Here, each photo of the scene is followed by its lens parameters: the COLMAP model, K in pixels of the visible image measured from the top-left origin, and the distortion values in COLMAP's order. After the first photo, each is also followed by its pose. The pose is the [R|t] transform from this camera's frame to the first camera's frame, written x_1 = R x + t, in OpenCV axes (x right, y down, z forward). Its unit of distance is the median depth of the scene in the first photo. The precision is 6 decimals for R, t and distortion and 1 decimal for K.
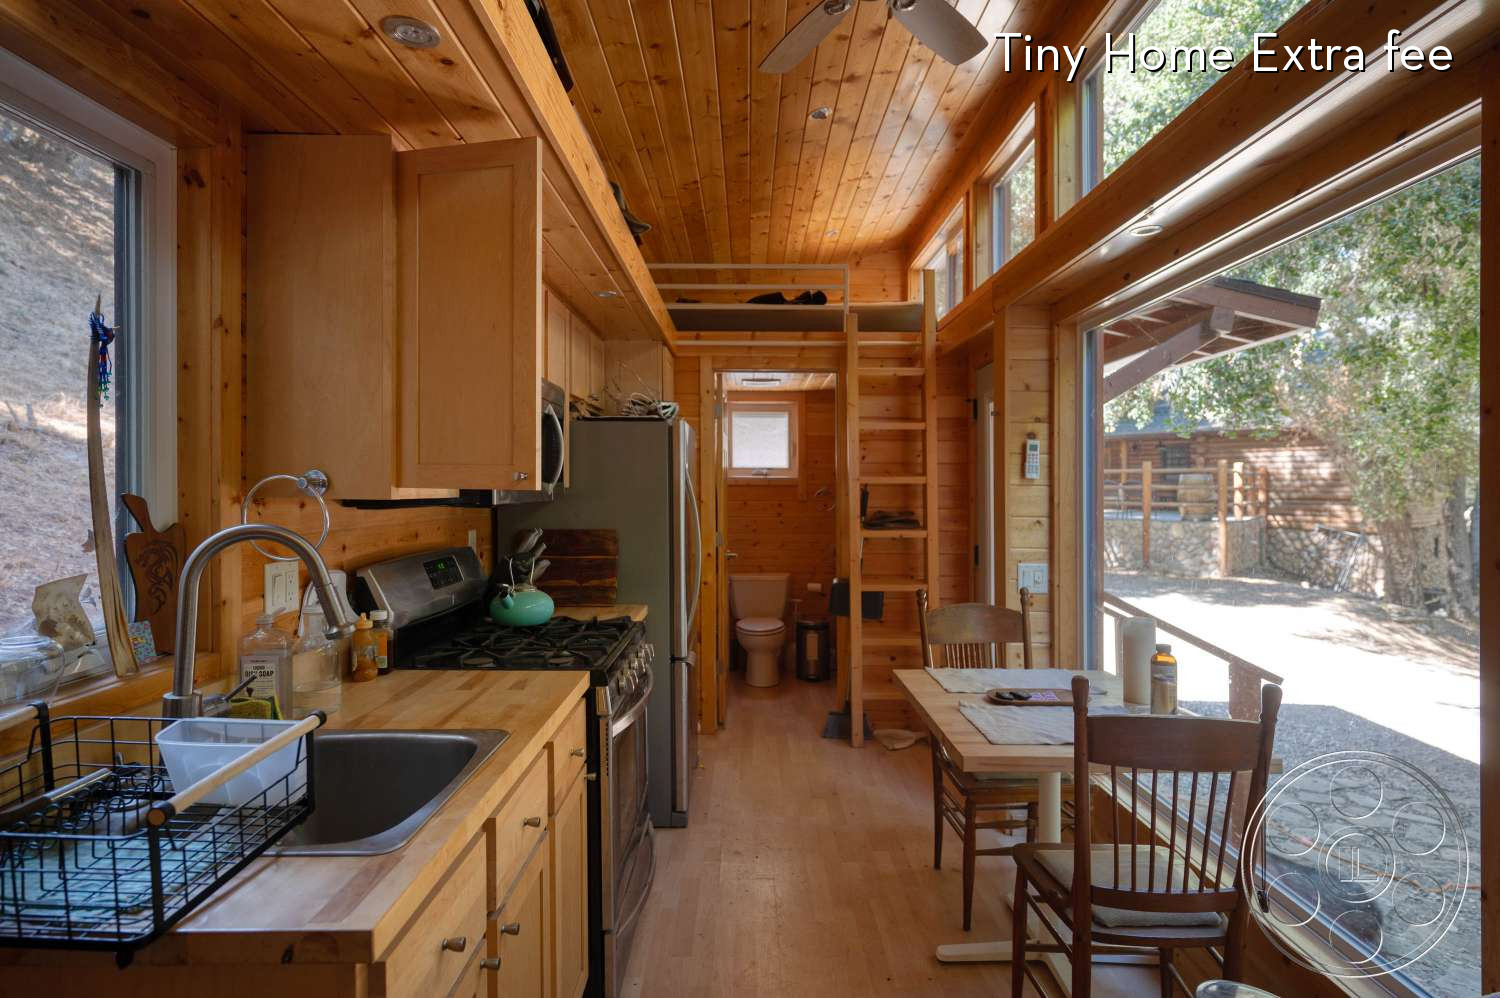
lens RADIAL K [[743.1, 0, 746.1], [0, 743.1, 475.5], [0, 0, 1]] dist [-0.000534, -0.000497]
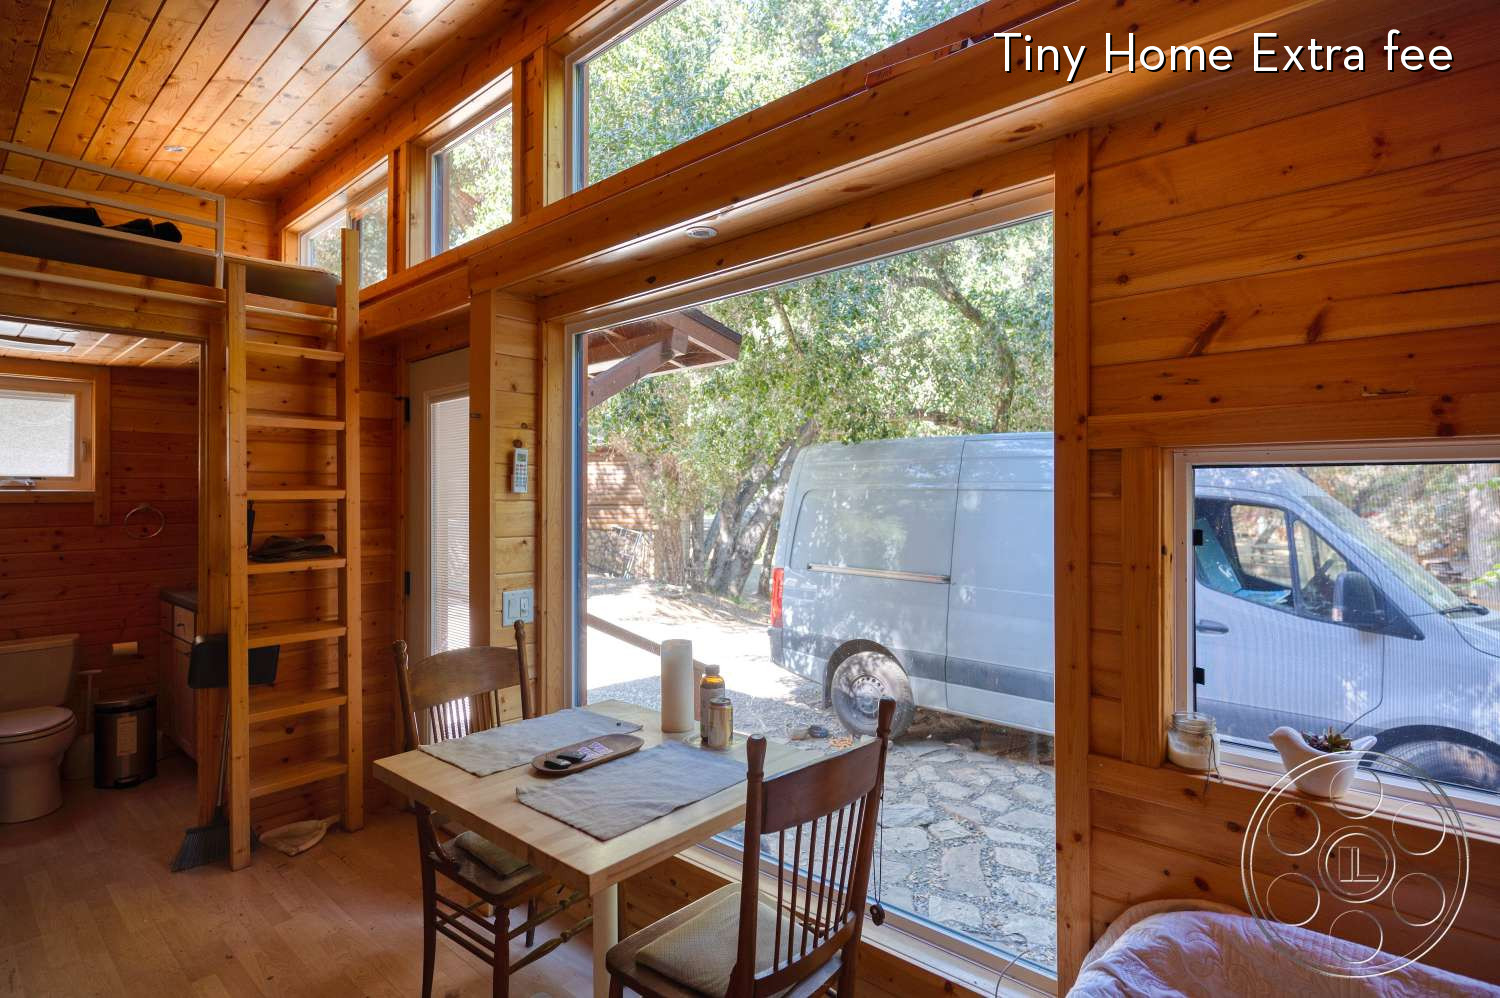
lens RADIAL K [[743.1, 0, 746.1], [0, 743.1, 475.5], [0, 0, 1]] dist [-0.000534, -0.000497]
pose [[0.668028, 0.008195, 0.744091, -0.060297], [0.001805, 0.999919, -0.012633, -0.003185], [-0.744134, 0.009782, 0.667959, 0.153541]]
